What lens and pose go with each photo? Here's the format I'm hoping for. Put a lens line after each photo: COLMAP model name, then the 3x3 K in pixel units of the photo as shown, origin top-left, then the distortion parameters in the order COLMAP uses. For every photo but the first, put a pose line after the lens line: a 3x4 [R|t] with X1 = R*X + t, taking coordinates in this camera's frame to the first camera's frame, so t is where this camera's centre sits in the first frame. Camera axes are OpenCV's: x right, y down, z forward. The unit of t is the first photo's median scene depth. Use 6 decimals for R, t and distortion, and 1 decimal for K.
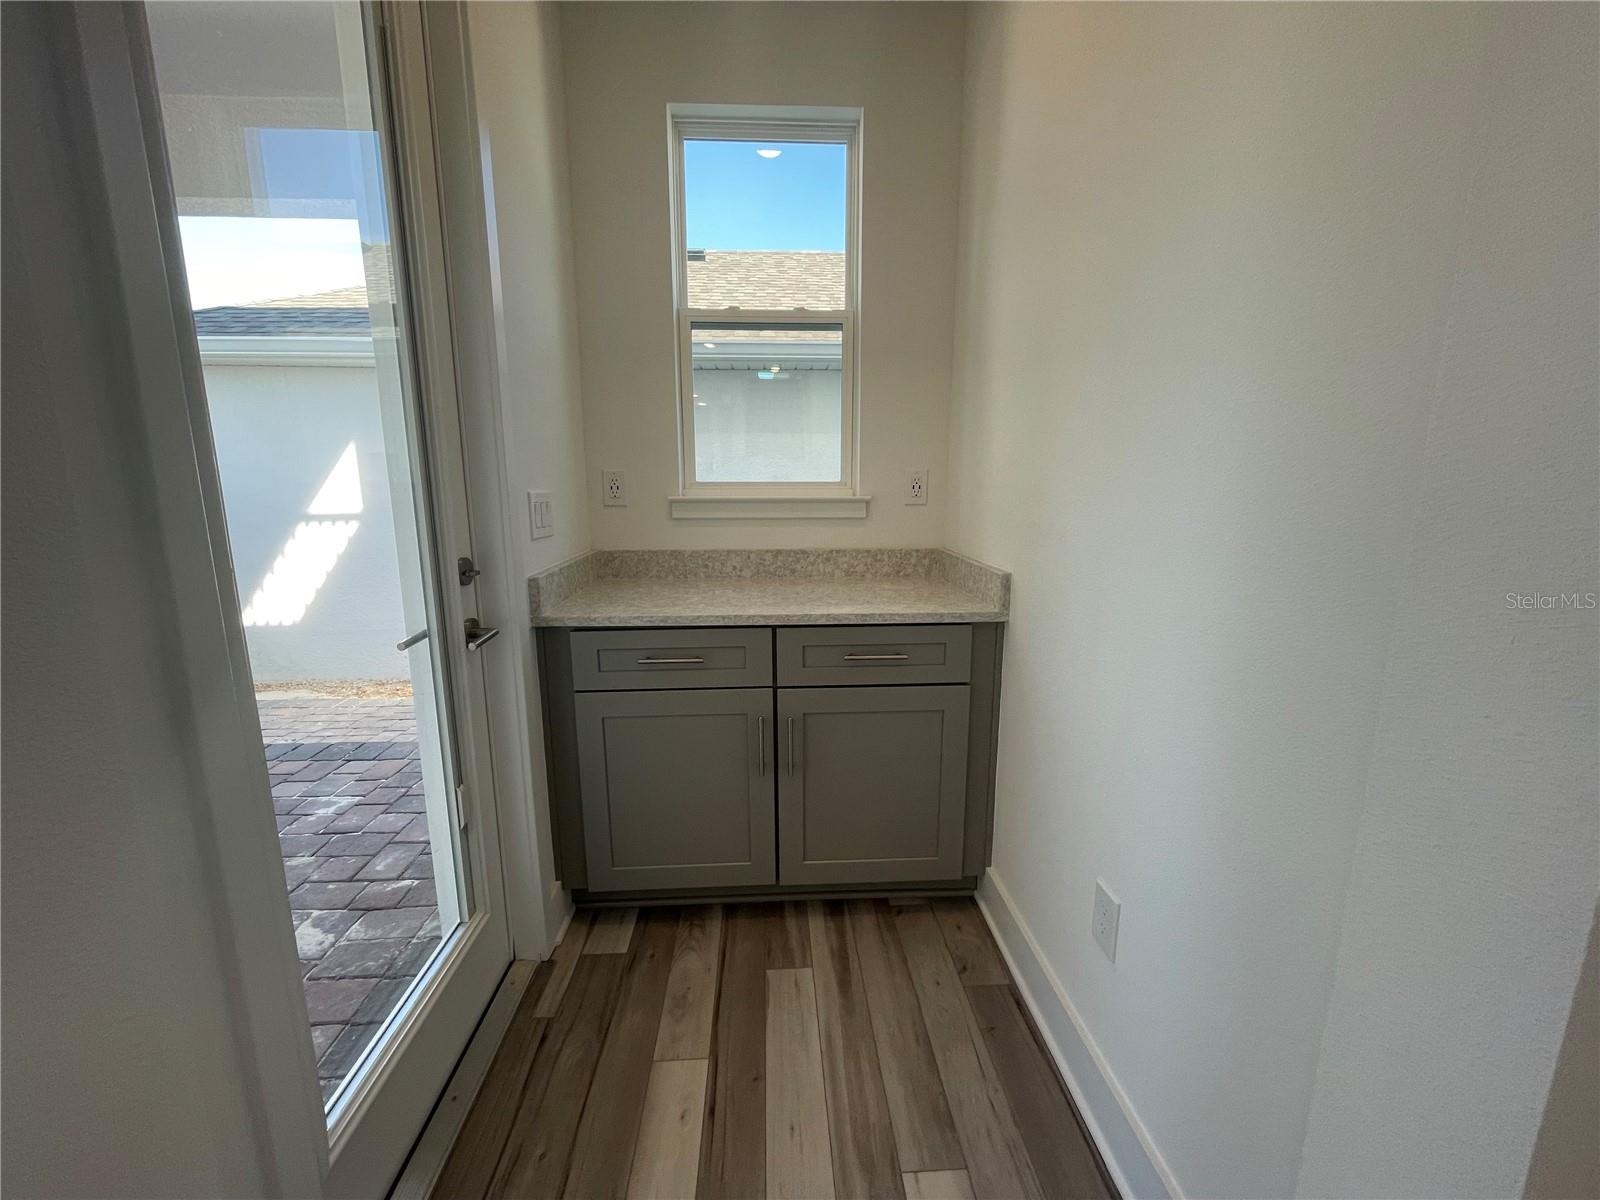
lens RADIAL K [[650.2, 0, 800.4], [0, 650.2, 605.3], [0, 0, 1]] dist [-0.004777, -0.000023]
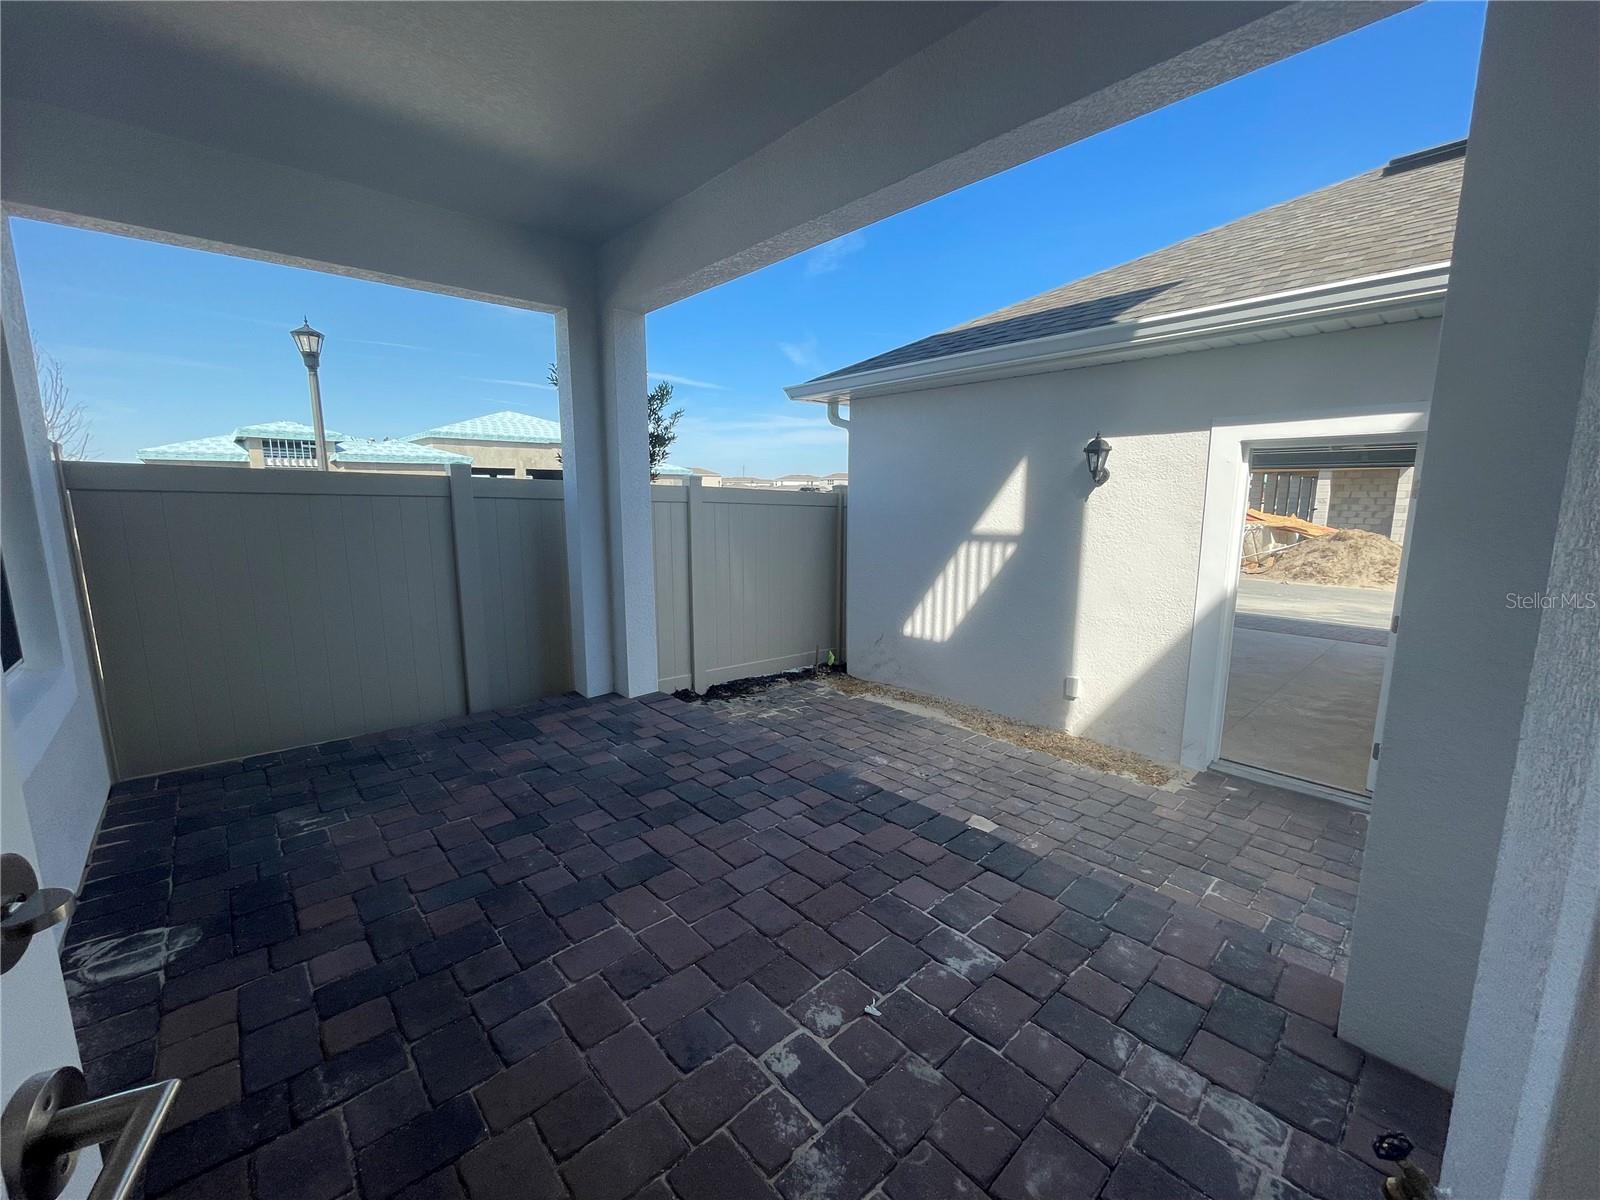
lens RADIAL K [[650.2, 0, 797.7], [0, 650.2, 605.9], [0, 0, 1]] dist [-0.004777, -0.000023]
pose [[0.635365, 0.132115, -0.760827, -0.182546], [-0.154530, 0.987080, 0.042355, -0.038126], [0.756592, 0.090660, 0.647572, 0.190456]]
